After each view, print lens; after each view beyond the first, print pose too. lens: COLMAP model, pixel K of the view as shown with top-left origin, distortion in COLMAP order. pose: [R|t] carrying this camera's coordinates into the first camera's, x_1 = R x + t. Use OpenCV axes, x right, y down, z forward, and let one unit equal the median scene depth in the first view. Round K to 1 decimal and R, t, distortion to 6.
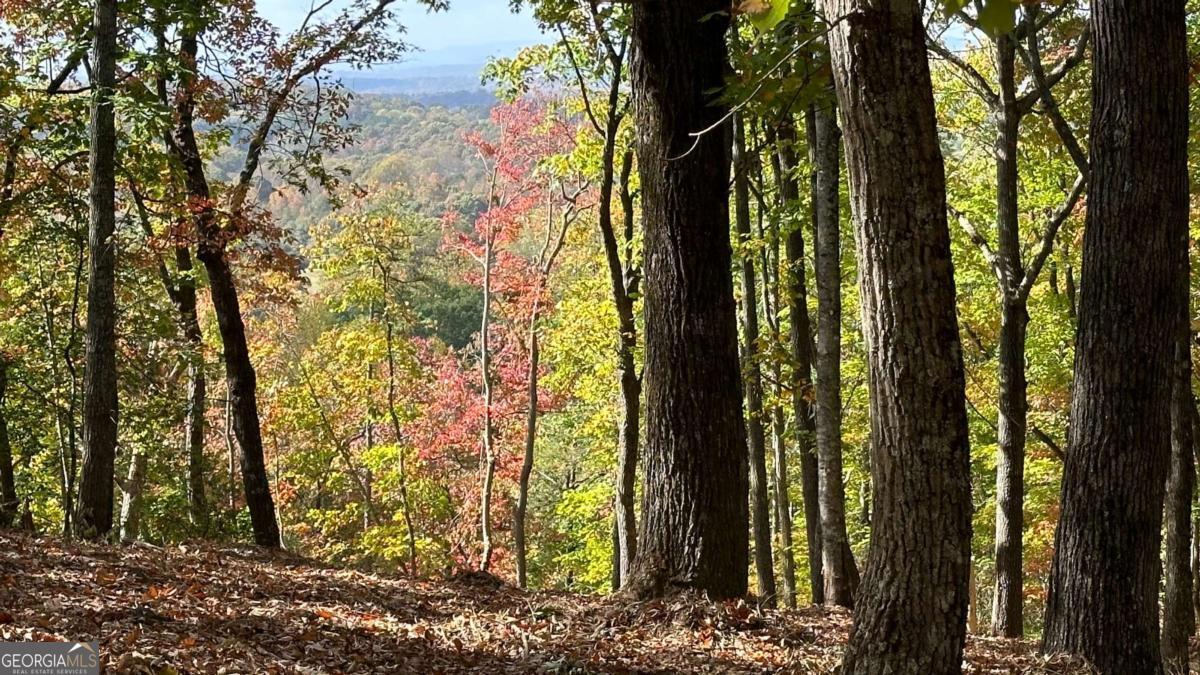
lens RADIAL K [[2777.7, 0, 599.5], [0, 2777.7, 337.2], [0, 0, 1]] dist [0.127879, 0.000000]
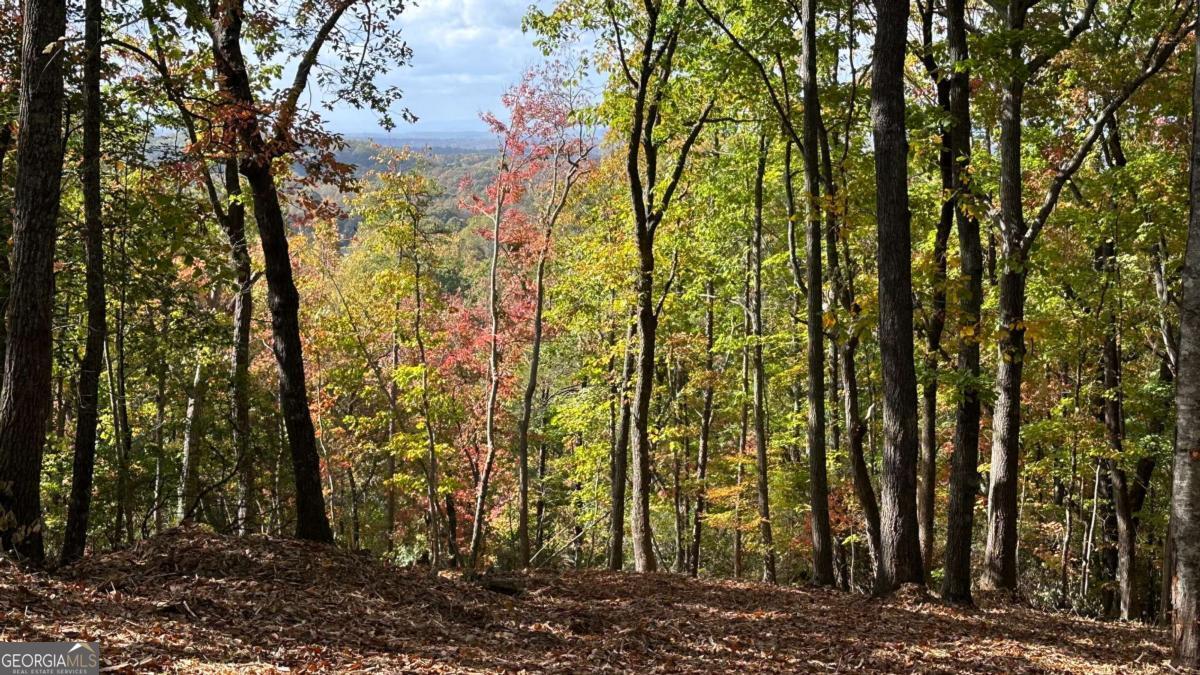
lens RADIAL K [[1598.7, 0, 601.5], [0, 1598.7, 338.5], [0, 0, 1]] dist [0.152506, 0.000000]
pose [[0.997834, 0.029944, 0.058573, -0.036265], [-0.031418, 0.999209, 0.024394, 0.008017], [-0.057796, -0.026182, 0.997985, 0.308592]]
